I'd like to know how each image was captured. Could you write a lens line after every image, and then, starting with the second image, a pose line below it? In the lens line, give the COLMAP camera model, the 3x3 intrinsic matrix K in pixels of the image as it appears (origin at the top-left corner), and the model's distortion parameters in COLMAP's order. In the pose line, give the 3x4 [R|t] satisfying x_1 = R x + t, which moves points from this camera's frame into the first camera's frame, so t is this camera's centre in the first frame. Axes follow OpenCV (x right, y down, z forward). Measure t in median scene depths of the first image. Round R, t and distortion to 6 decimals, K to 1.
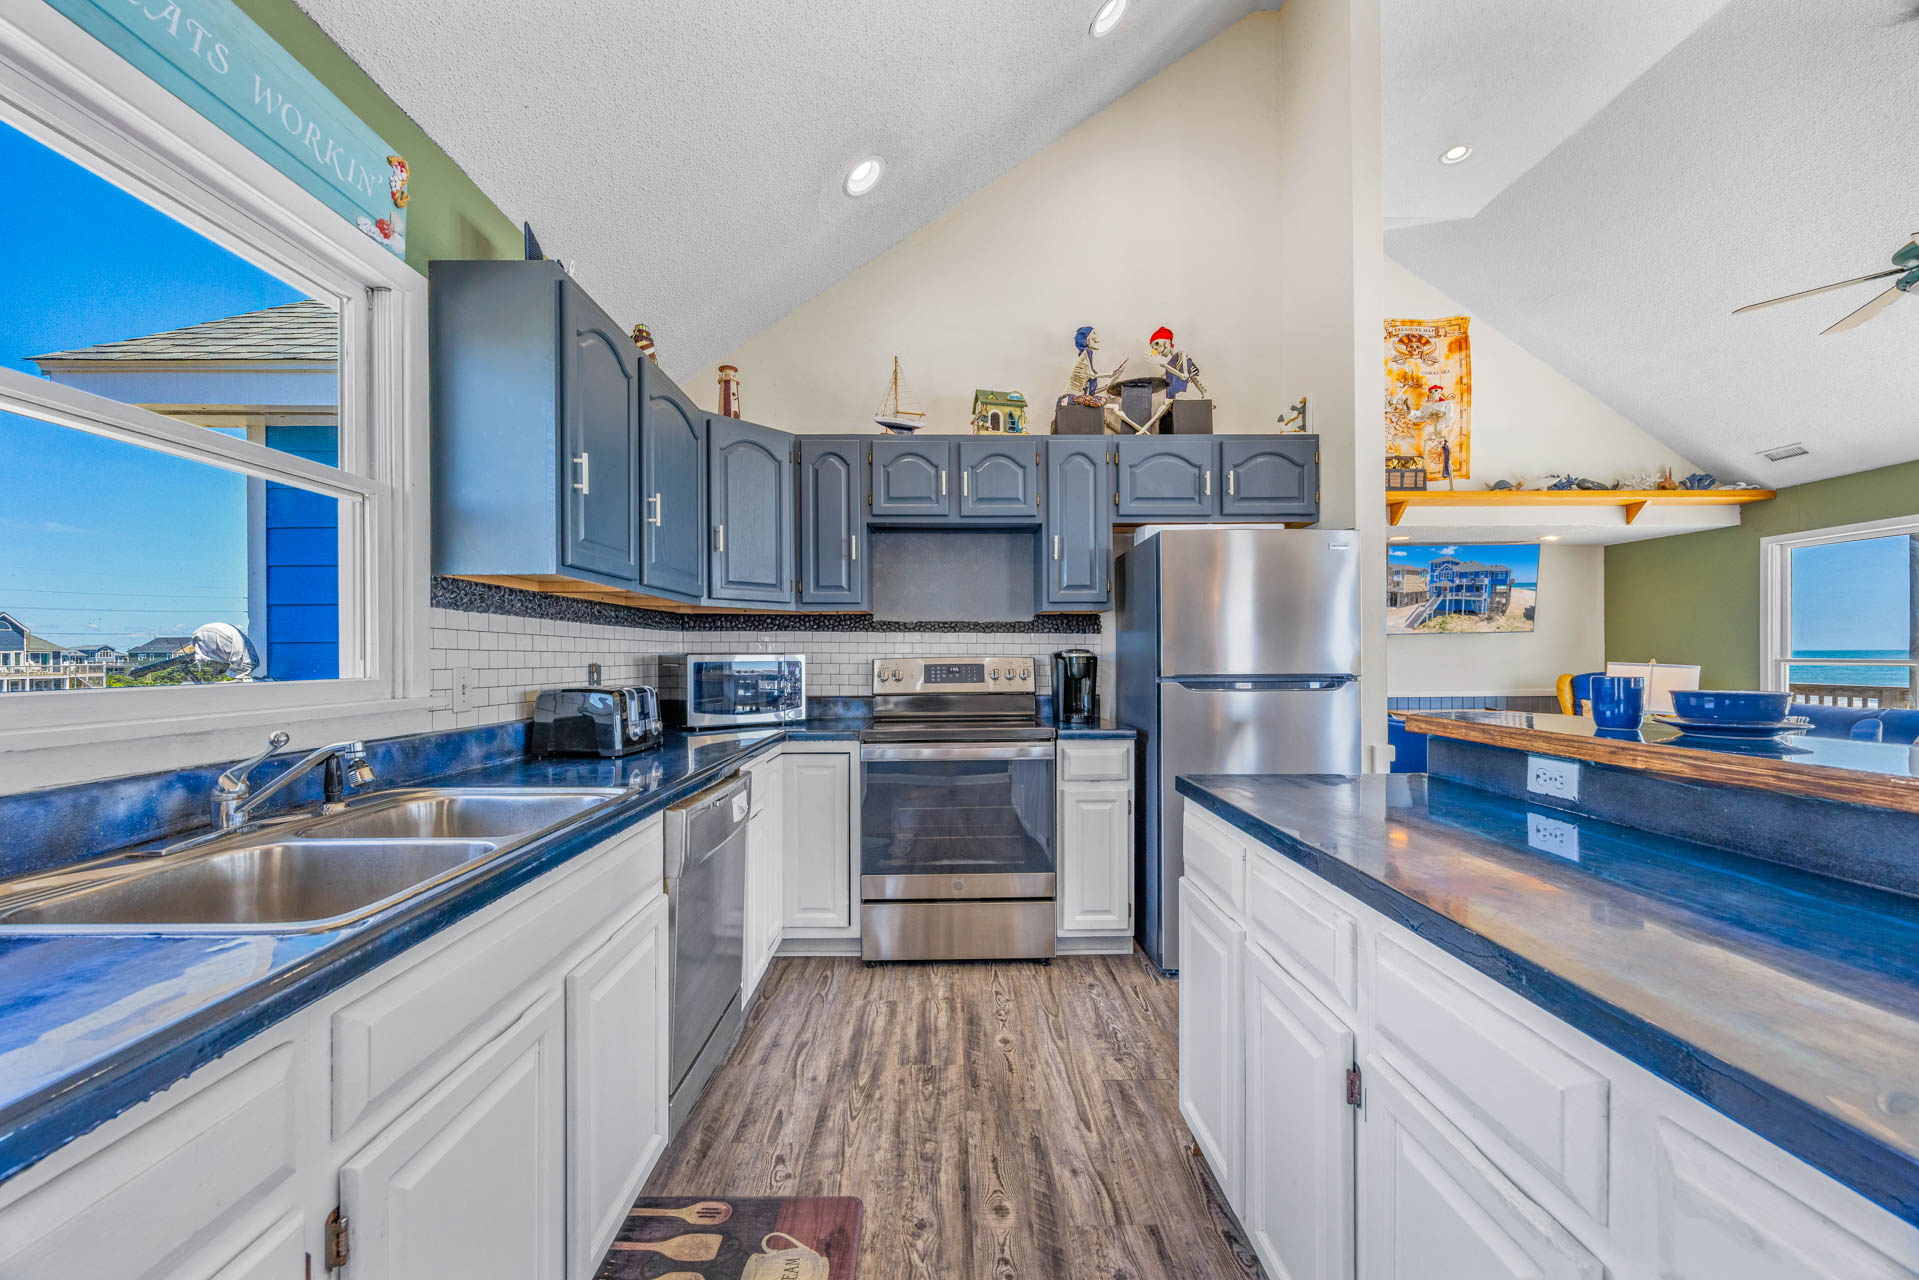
lens RADIAL K [[745.8, 0, 969.1], [0, 745.8, 651.0], [0, 0, 1]] dist [0.008681, 0.000115]
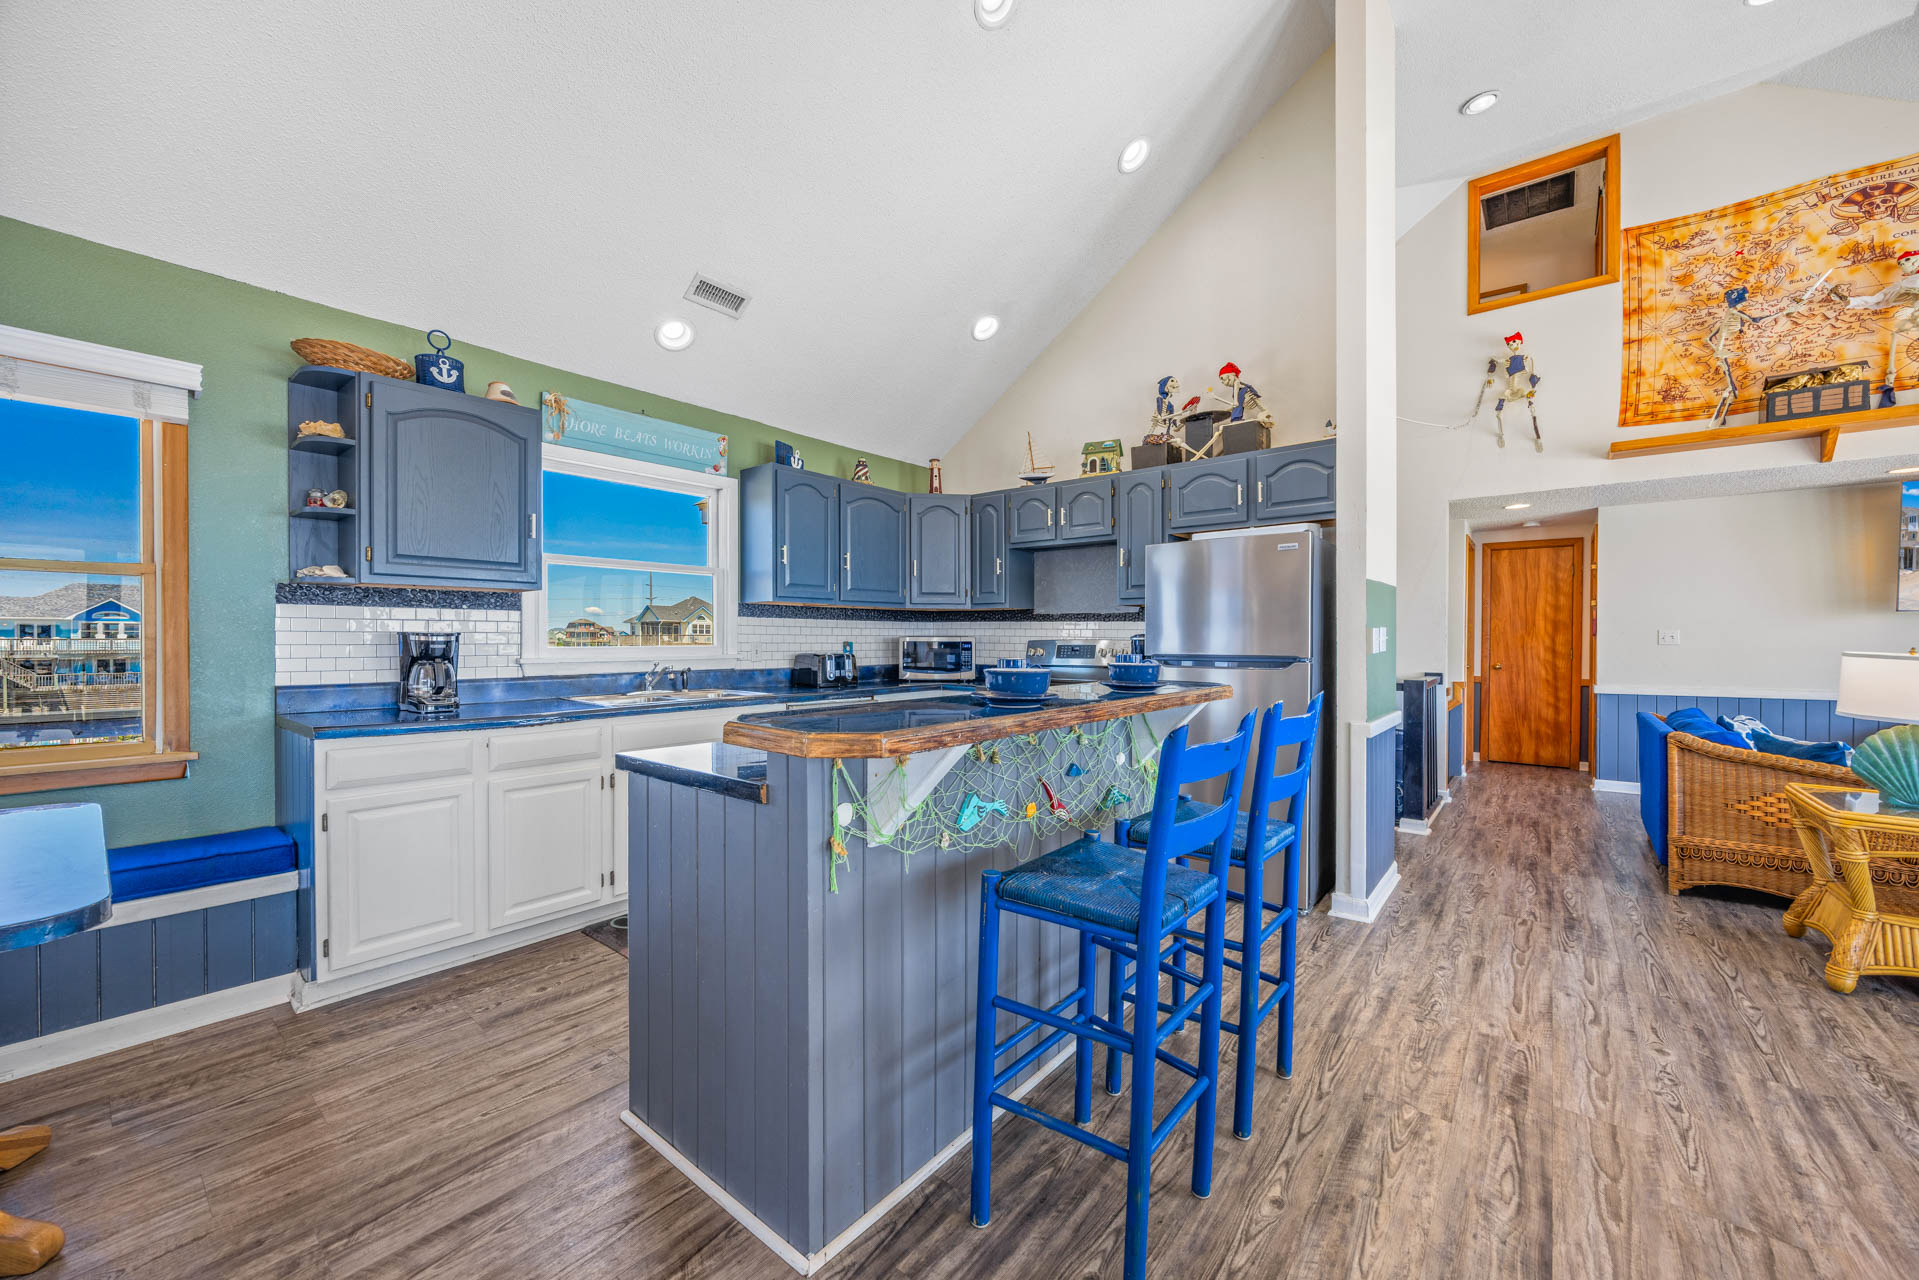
lens RADIAL K [[729.9, 0, 951.0], [0, 729.9, 643.3], [0, 0, 1]] dist [-0.001189, -0.000549]
pose [[0.748507, 0.009963, -0.663052, 0.351330], [0.000259, 0.999883, 0.015316, -0.002610], [0.663127, -0.011636, 0.748416, -0.080752]]
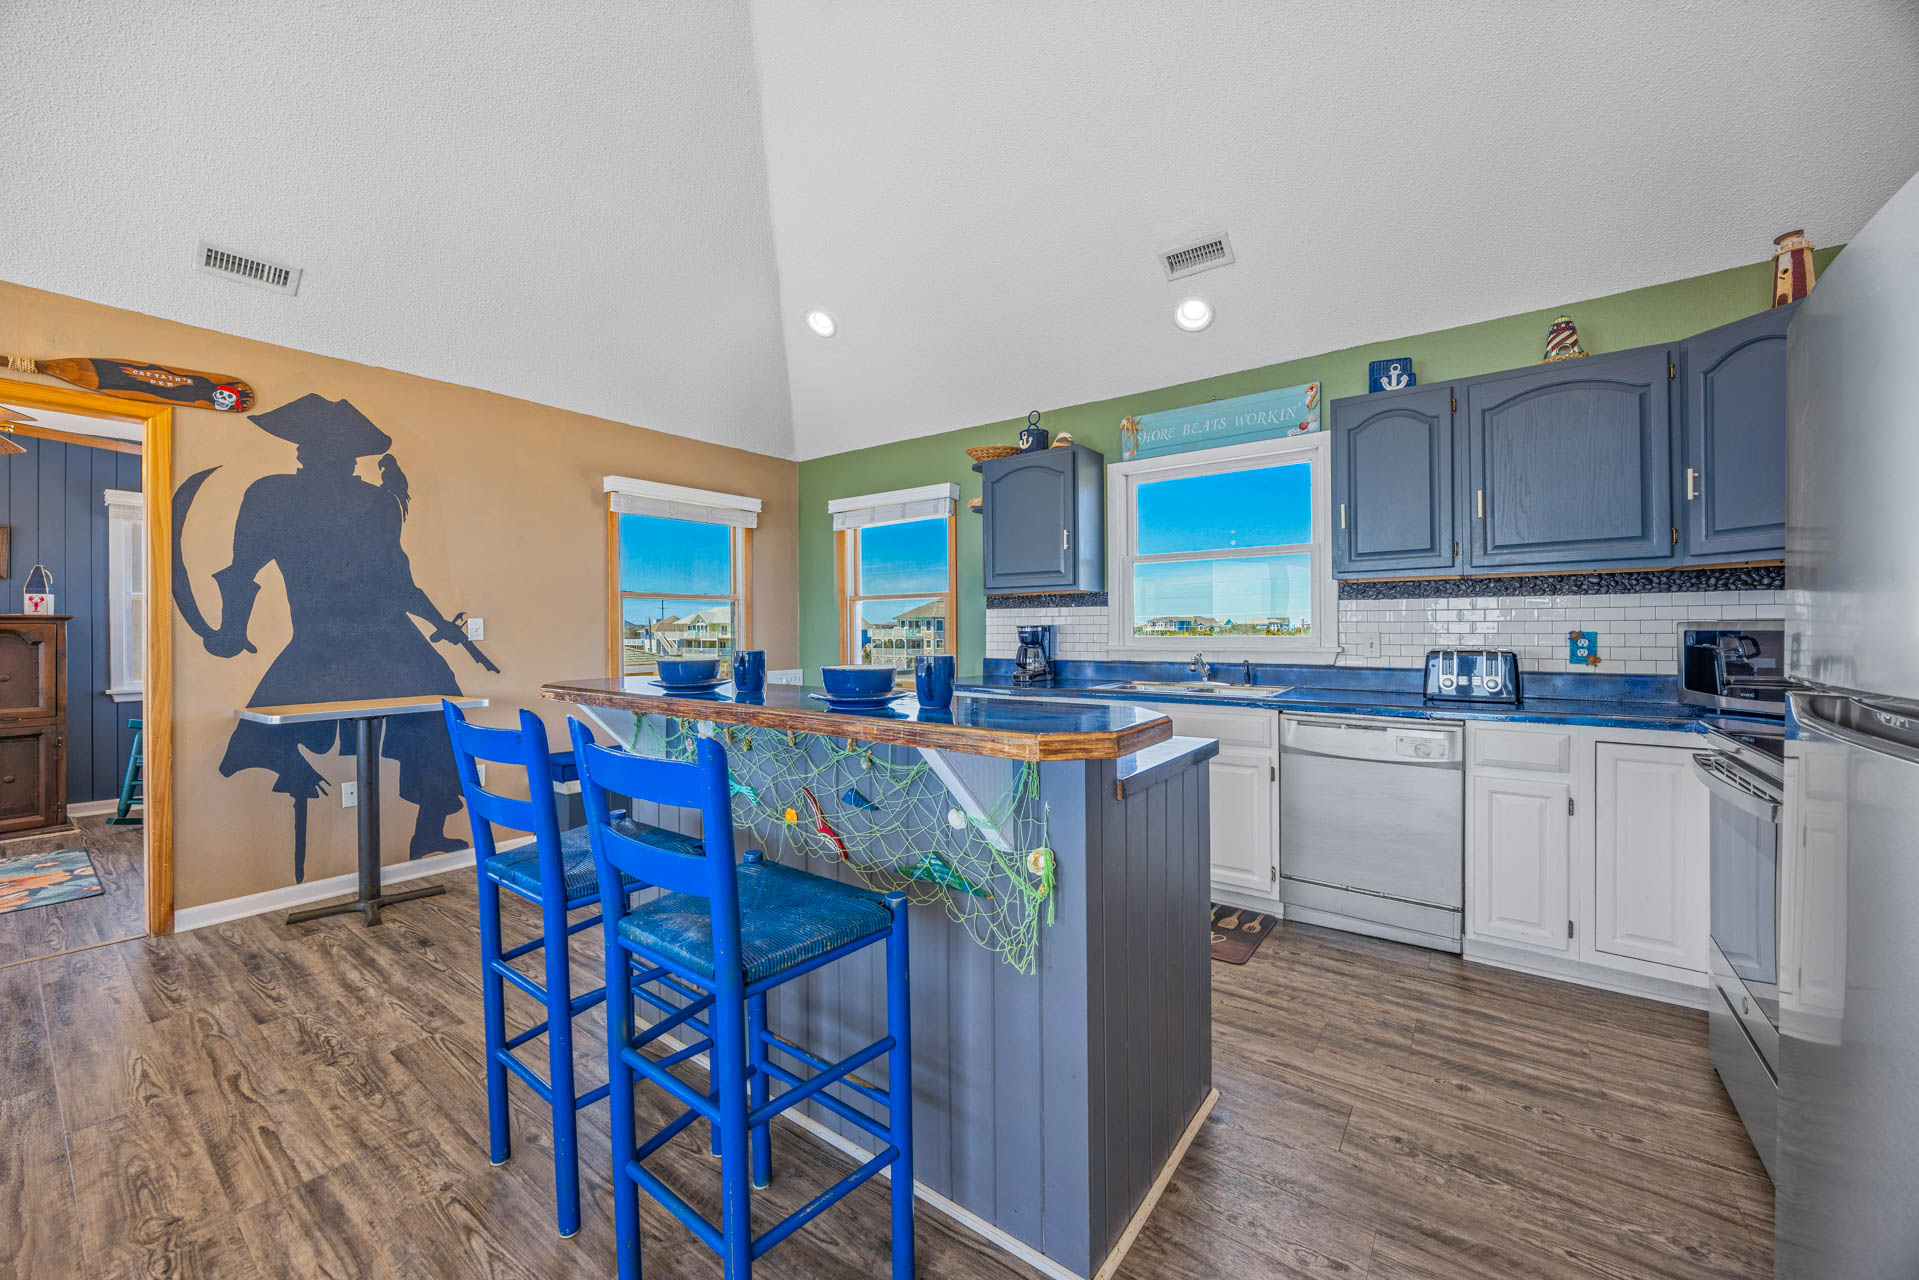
lens RADIAL K [[725.7, 0, 956.5], [0, 725.7, 629.0], [0, 0, 1]] dist [-0.003581, -0.000027]
pose [[-0.624778, 0.006899, -0.780772, 0.351646], [0.013425, 0.999908, -0.001908, 0.001084], [0.780687, -0.011674, -0.624813, 0.365416]]
